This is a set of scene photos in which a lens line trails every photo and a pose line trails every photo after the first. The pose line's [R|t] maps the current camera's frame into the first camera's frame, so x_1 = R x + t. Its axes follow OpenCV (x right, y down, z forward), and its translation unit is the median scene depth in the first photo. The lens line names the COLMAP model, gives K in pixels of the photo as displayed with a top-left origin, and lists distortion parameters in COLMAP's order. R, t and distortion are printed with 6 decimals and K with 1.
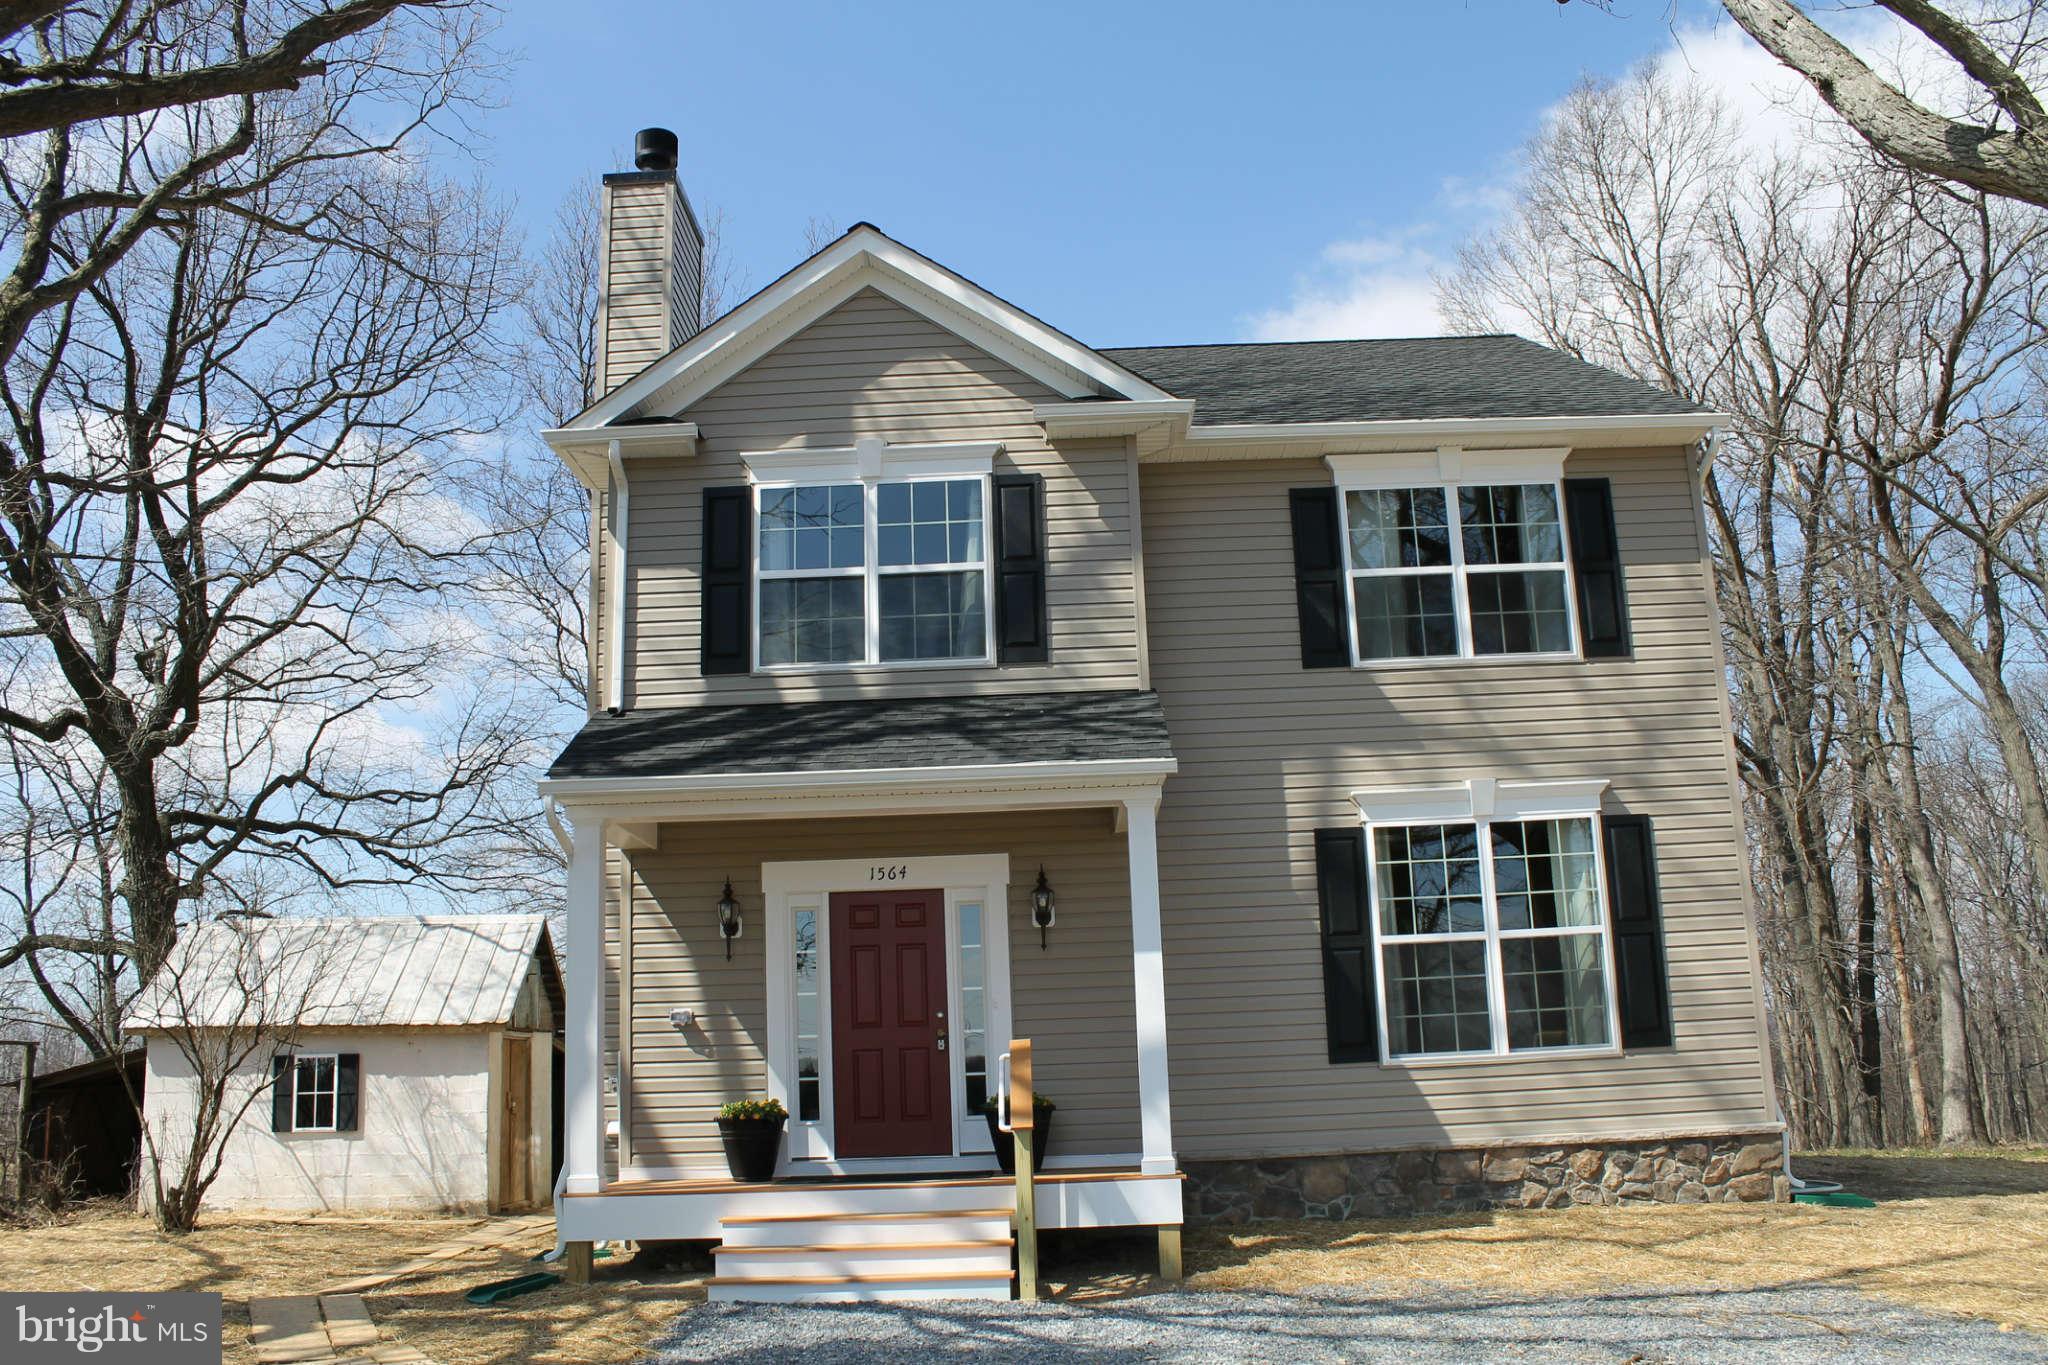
lens RADIAL K [[1697.9, 0, 1030.2], [0, 1697.9, 699.5], [0, 0, 1]] dist [-0.135153, 0.076535]
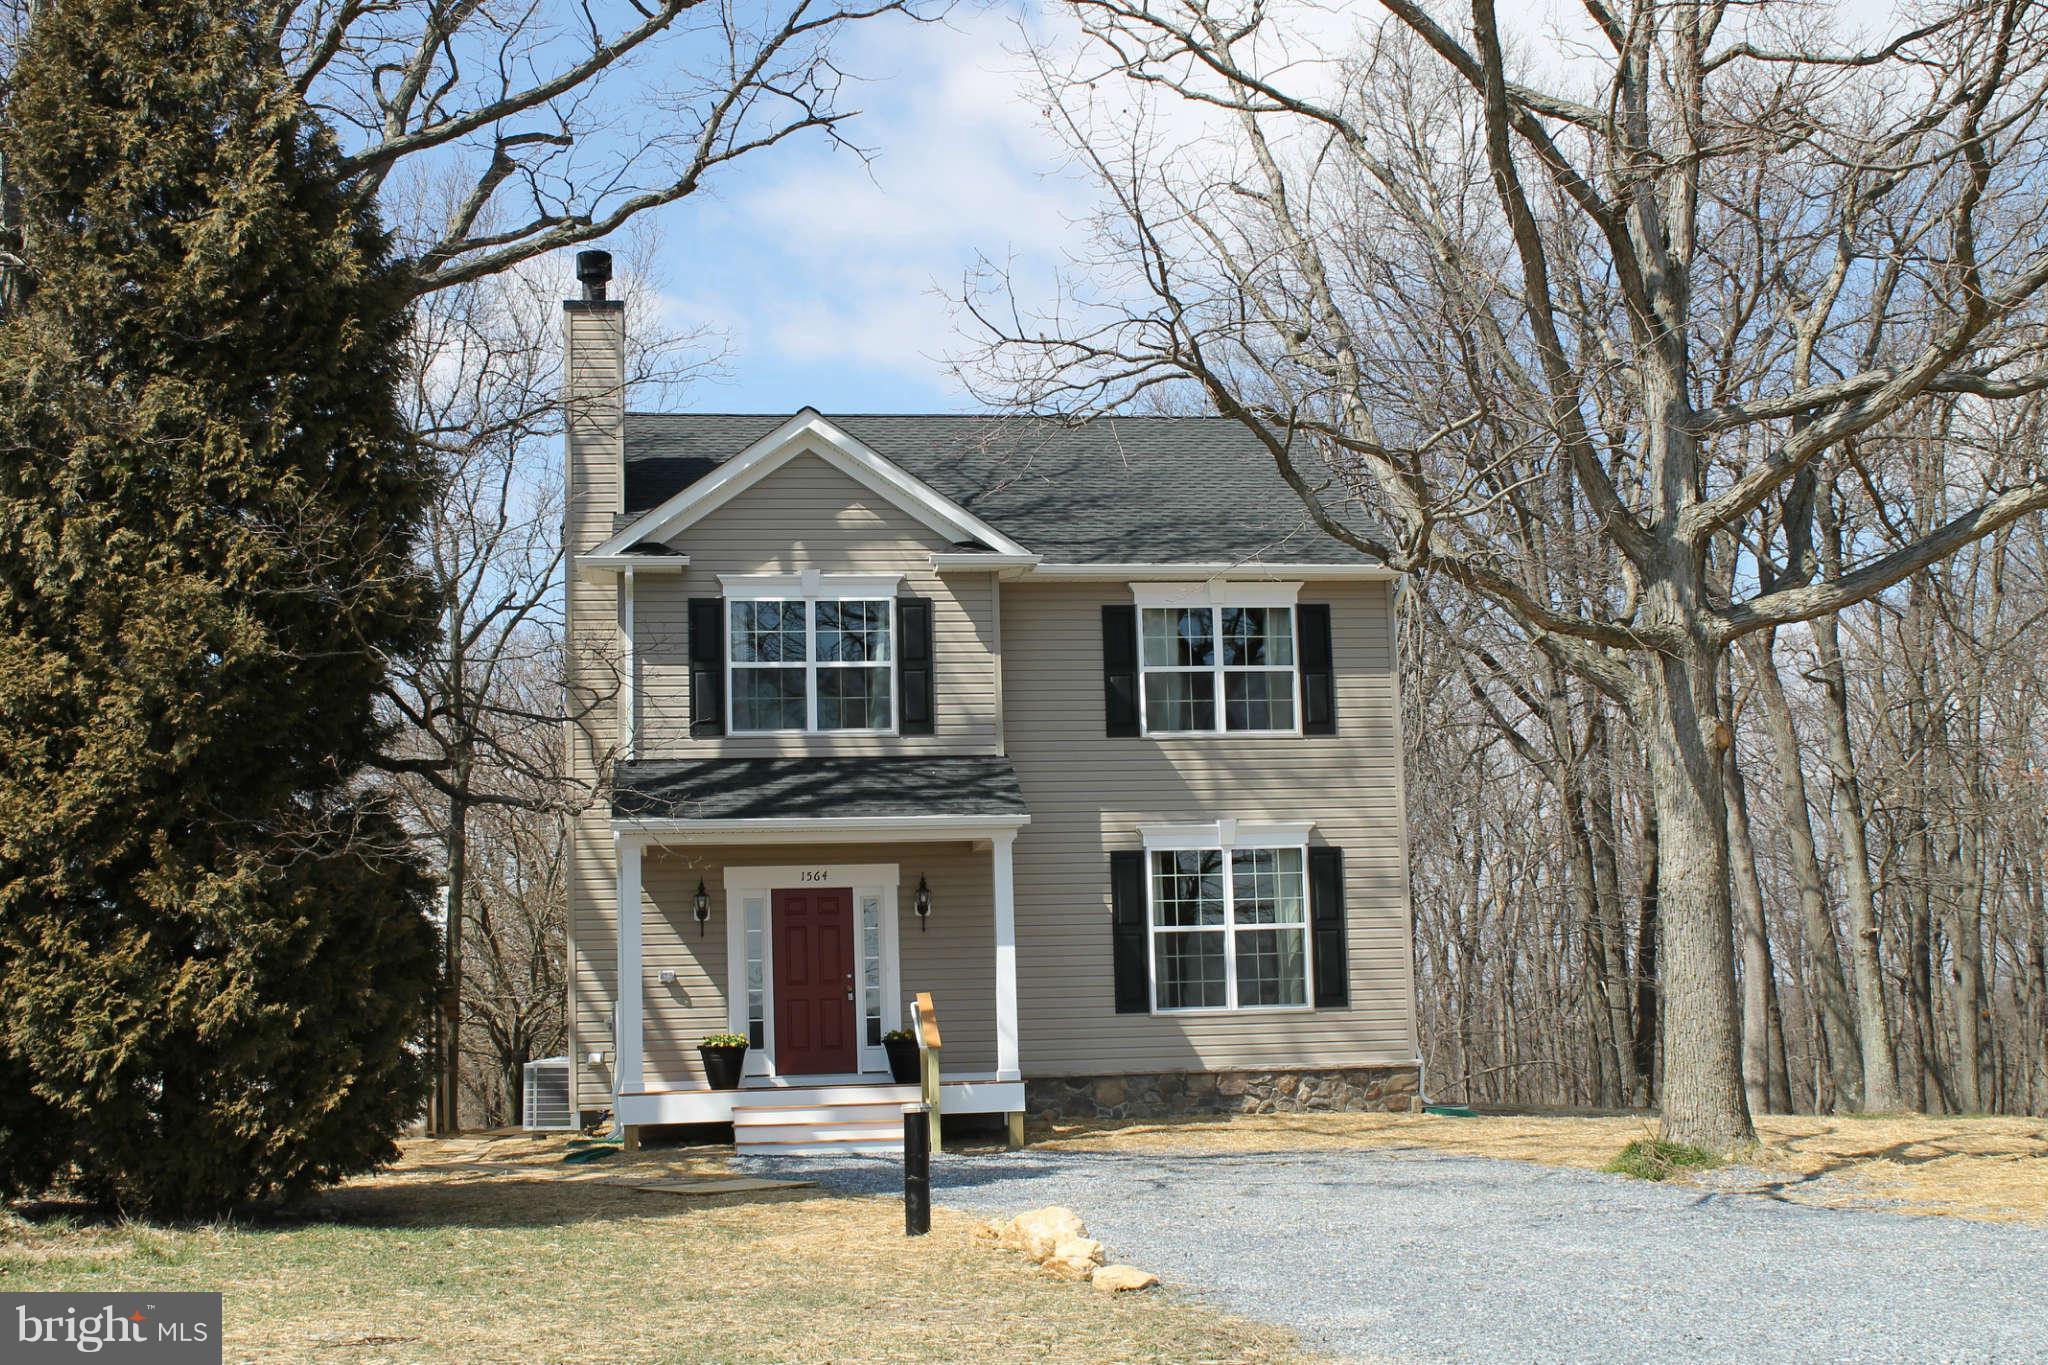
lens RADIAL K [[2514.1, 0, 1017.8], [0, 2514.1, 668.1], [0, 0, 1]] dist [-0.066767, 0.000000]
pose [[0.987133, 0.030301, 0.157005, -0.251028], [-0.040360, 0.997304, 0.061278, -0.207013], [-0.154725, -0.066827, 0.985695, -1.087219]]
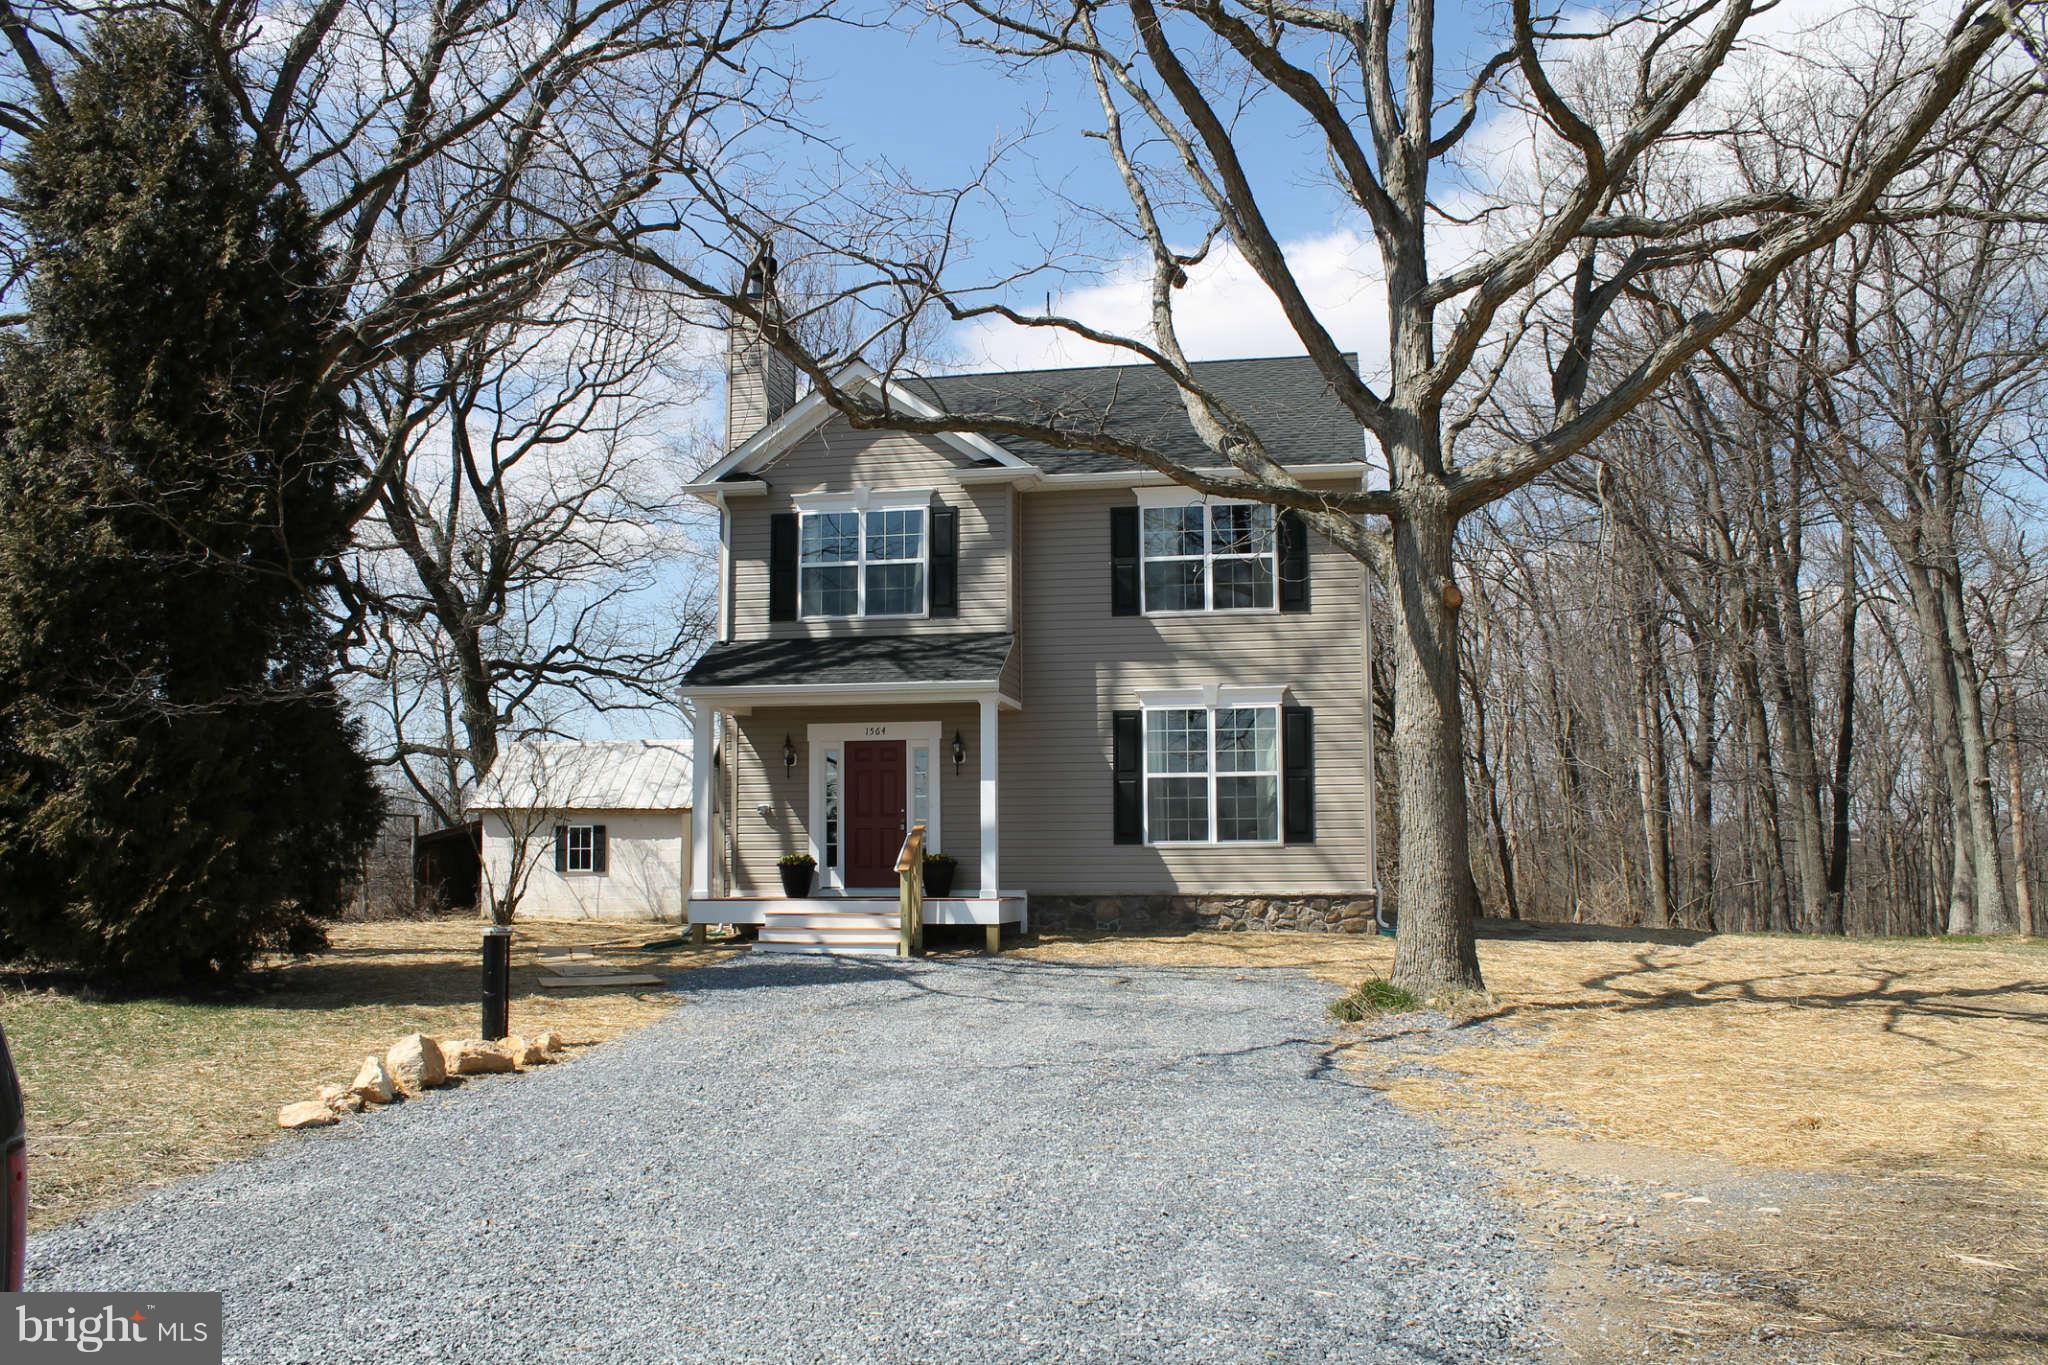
lens RADIAL K [[1697.9, 0, 1024.1], [0, 1697.9, 683.9], [0, 0, 1]] dist [-0.135153, 0.076535]
pose [[0.985617, 0.012959, -0.168496, 0.372640], [0.007301, 0.992859, 0.119066, -0.159451], [0.168836, -0.118584, 0.978485, -0.719518]]
